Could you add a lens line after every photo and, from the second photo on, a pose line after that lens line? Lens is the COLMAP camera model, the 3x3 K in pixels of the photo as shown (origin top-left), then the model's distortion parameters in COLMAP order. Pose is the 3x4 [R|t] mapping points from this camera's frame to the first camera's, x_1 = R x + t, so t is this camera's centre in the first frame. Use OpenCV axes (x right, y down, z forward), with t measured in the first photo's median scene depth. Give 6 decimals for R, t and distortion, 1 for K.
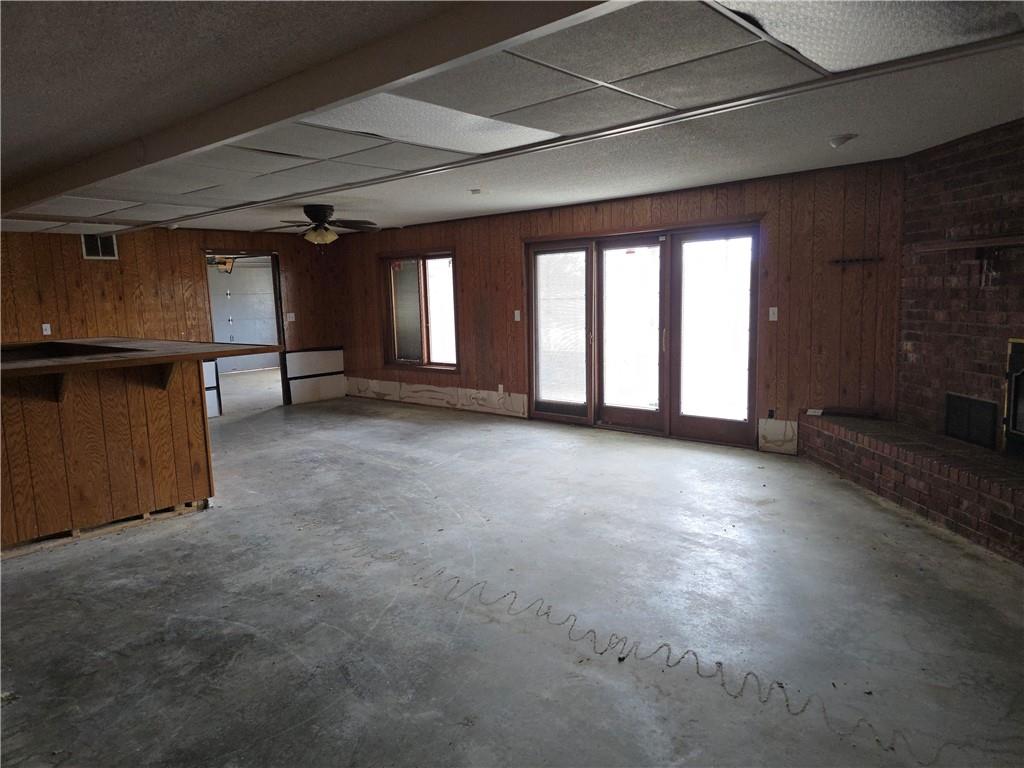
lens RADIAL K [[682.8, 0, 532.5], [0, 682.8, 384.5], [0, 0, 1]] dist [0.061819, -0.055086]
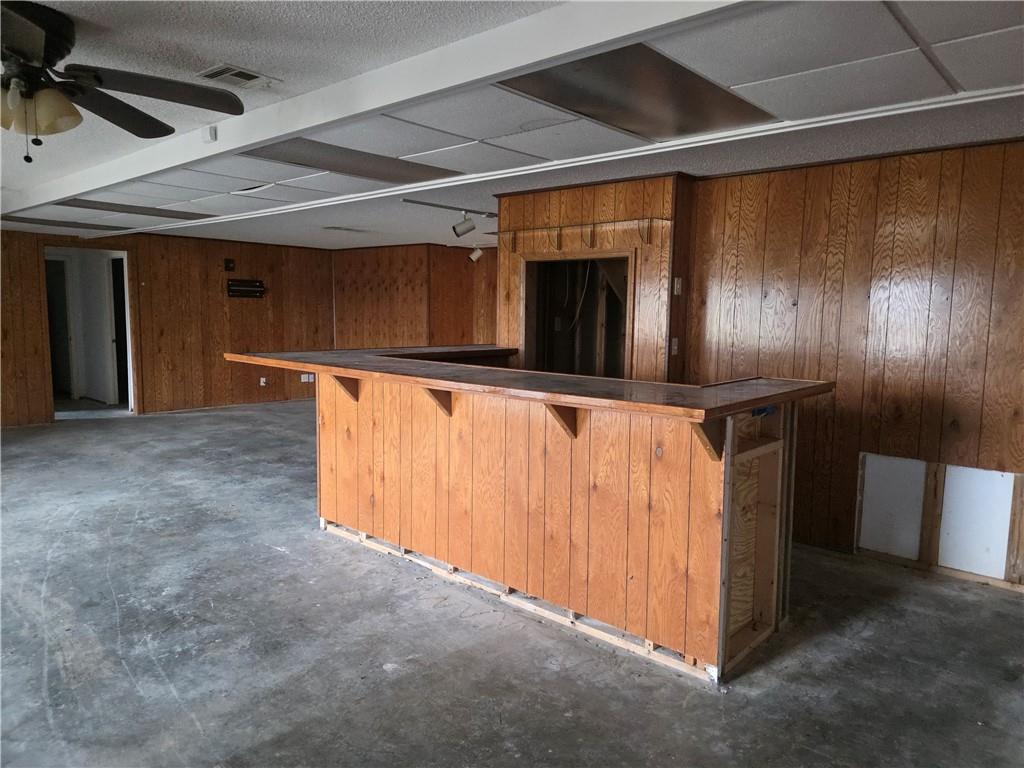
lens RADIAL K [[682.8, 0, 521.0], [0, 682.8, 375.5], [0, 0, 1]] dist [0.061819, -0.055086]
pose [[-0.999864, 0.014868, 0.007068, -0.699203], [0.016093, 0.973242, 0.229217, -0.211691], [-0.003470, 0.229300, -0.973350, 1.743428]]
